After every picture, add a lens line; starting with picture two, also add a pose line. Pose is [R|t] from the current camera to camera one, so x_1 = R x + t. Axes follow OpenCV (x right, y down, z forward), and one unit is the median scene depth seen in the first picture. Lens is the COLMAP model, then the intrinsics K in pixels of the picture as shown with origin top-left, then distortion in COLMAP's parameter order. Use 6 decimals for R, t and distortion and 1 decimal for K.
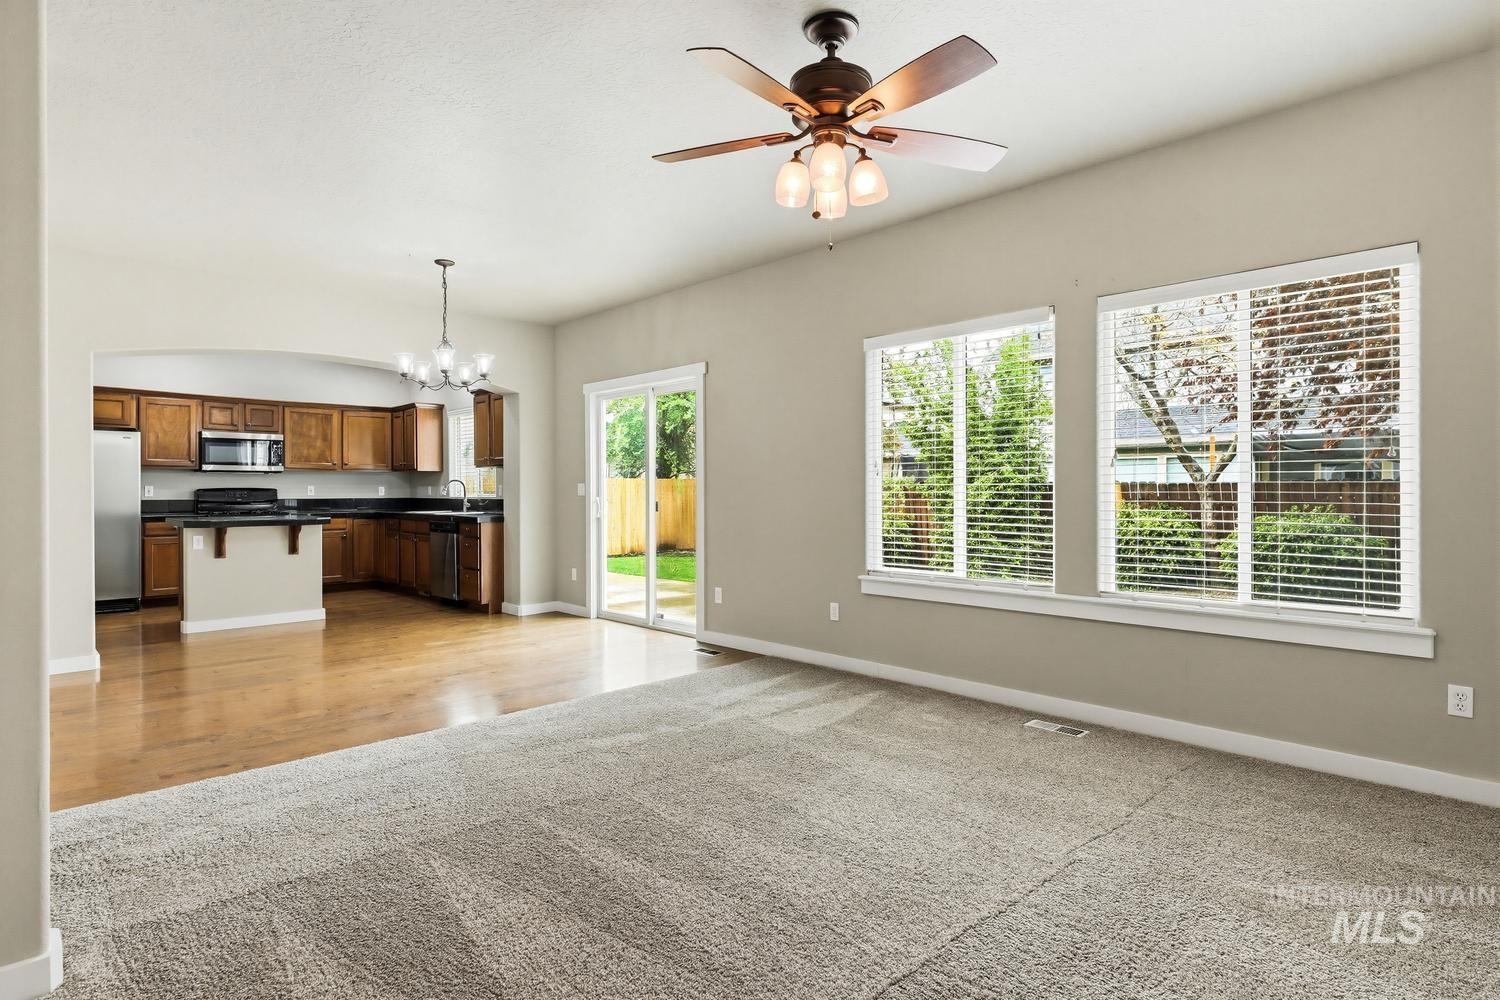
lens RADIAL K [[769.6, 0, 750.0], [0, 769.6, 500.0], [0, 0, 1]] dist [0.001702, -0.000843]
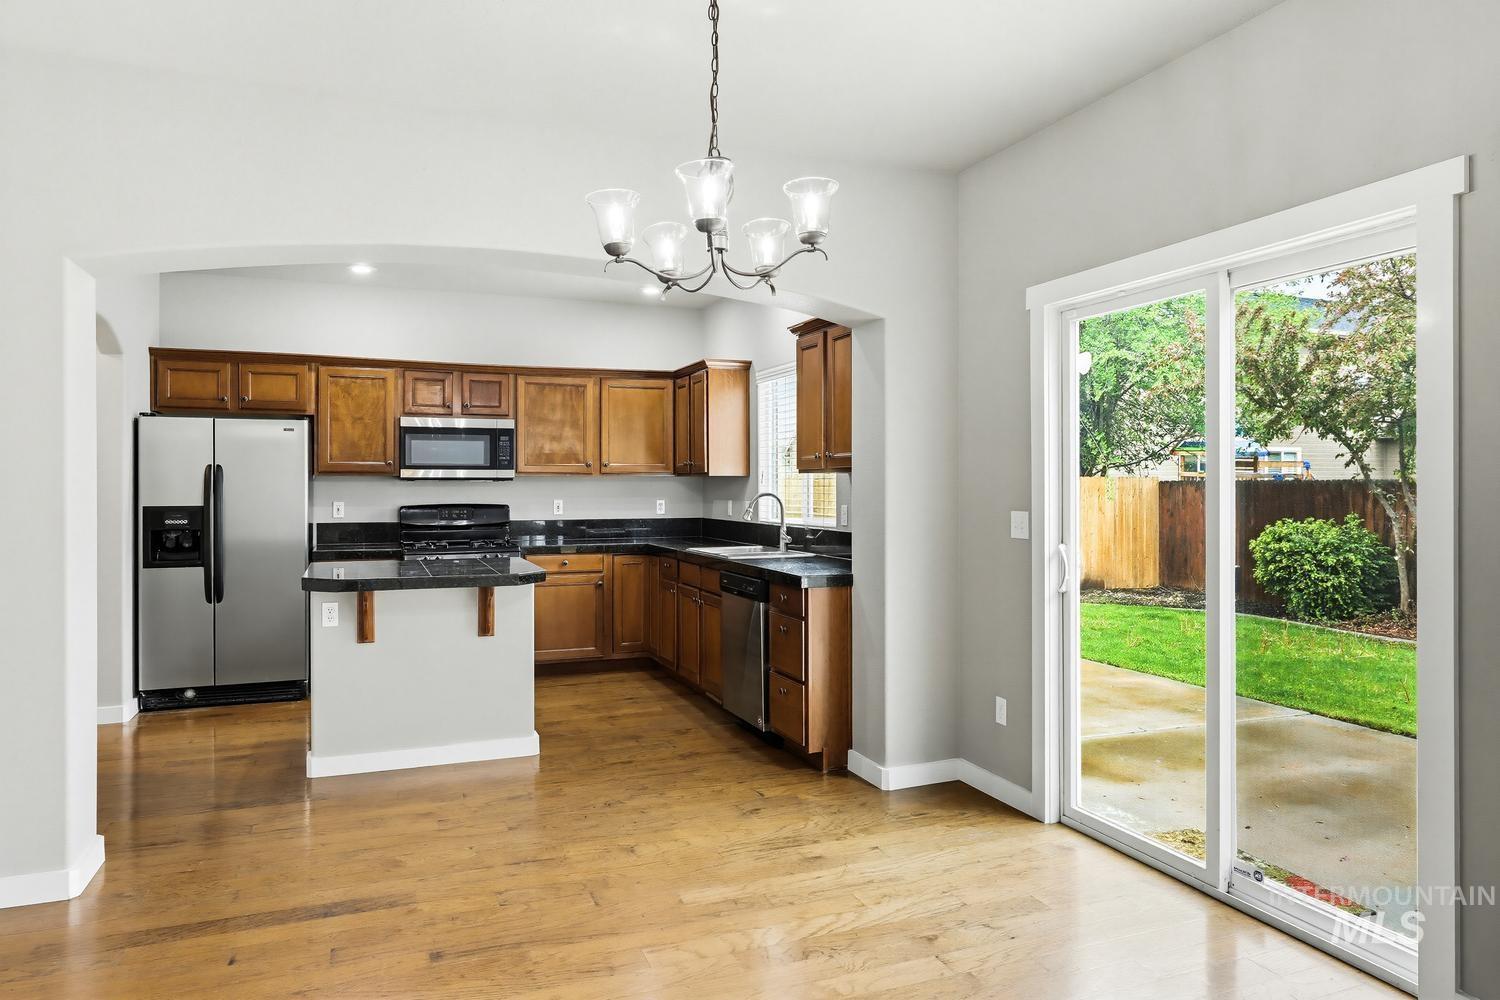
lens RADIAL K [[981.5, 0, 758.3], [0, 981.5, 485.5], [0, 0, 1]] dist [0.005136, 0.001357]
pose [[0.922827, 0.001417, -0.385211, -0.121390], [-0.005609, 0.999937, -0.009757, -0.026020], [0.385173, 0.011165, 0.922777, 0.360820]]
